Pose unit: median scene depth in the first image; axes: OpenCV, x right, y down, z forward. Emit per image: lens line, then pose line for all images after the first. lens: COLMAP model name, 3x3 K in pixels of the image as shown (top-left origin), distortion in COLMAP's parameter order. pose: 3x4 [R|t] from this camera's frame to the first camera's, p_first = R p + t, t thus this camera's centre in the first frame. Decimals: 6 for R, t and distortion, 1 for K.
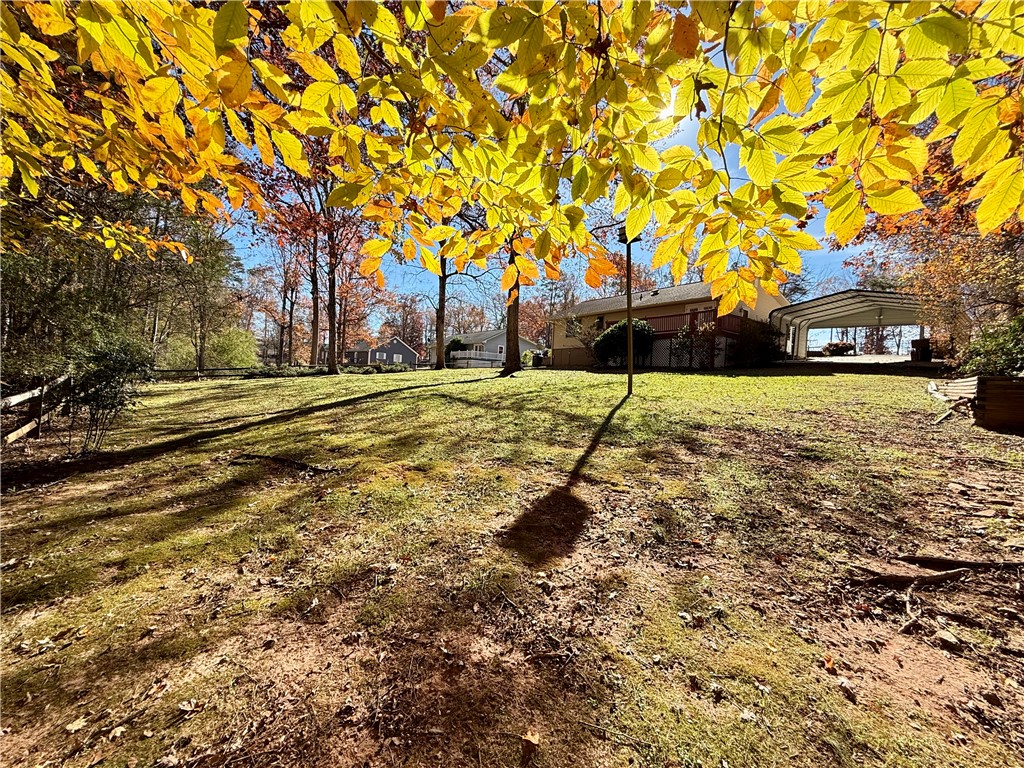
lens RADIAL K [[408.6, 0, 512.0], [0, 408.6, 384.0], [0, 0, 1]] dist [0.003050, -0.000010]
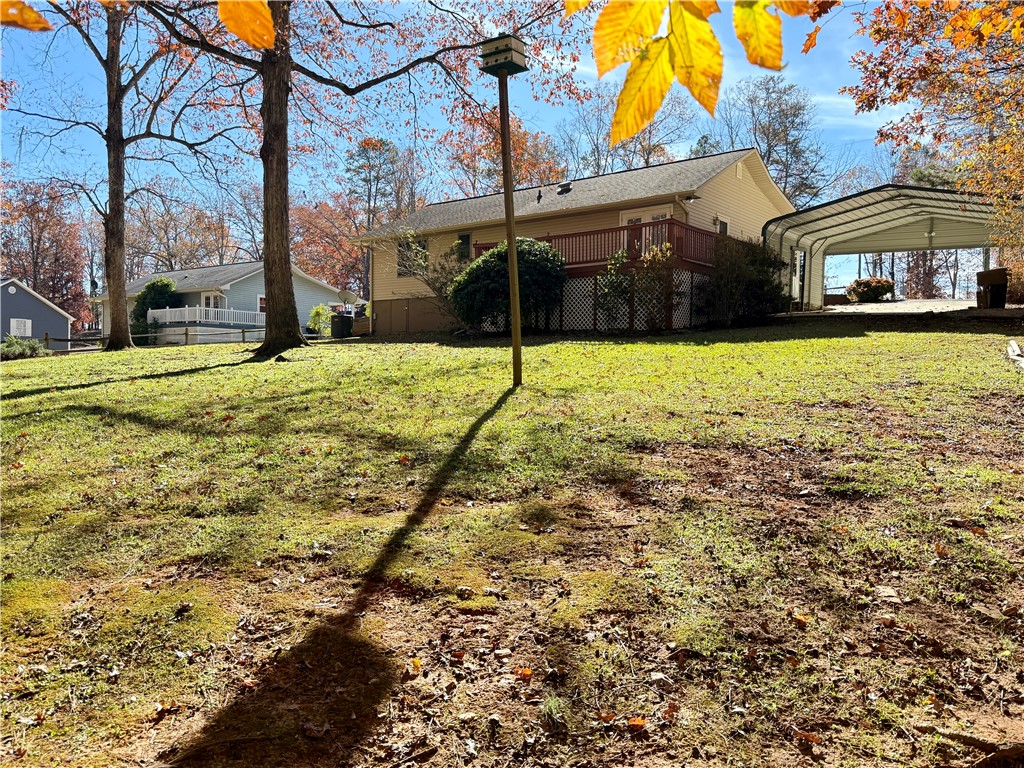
lens RADIAL K [[807.5, 0, 512.0], [0, 807.5, 384.0], [0, 0, 1]] dist [0.106451, -0.153919]
pose [[0.965492, -0.045161, 0.256489, 0.059676], [0.040909, 0.998923, 0.021893, 0.002115], [-0.257201, -0.010645, 0.966299, 0.102332]]
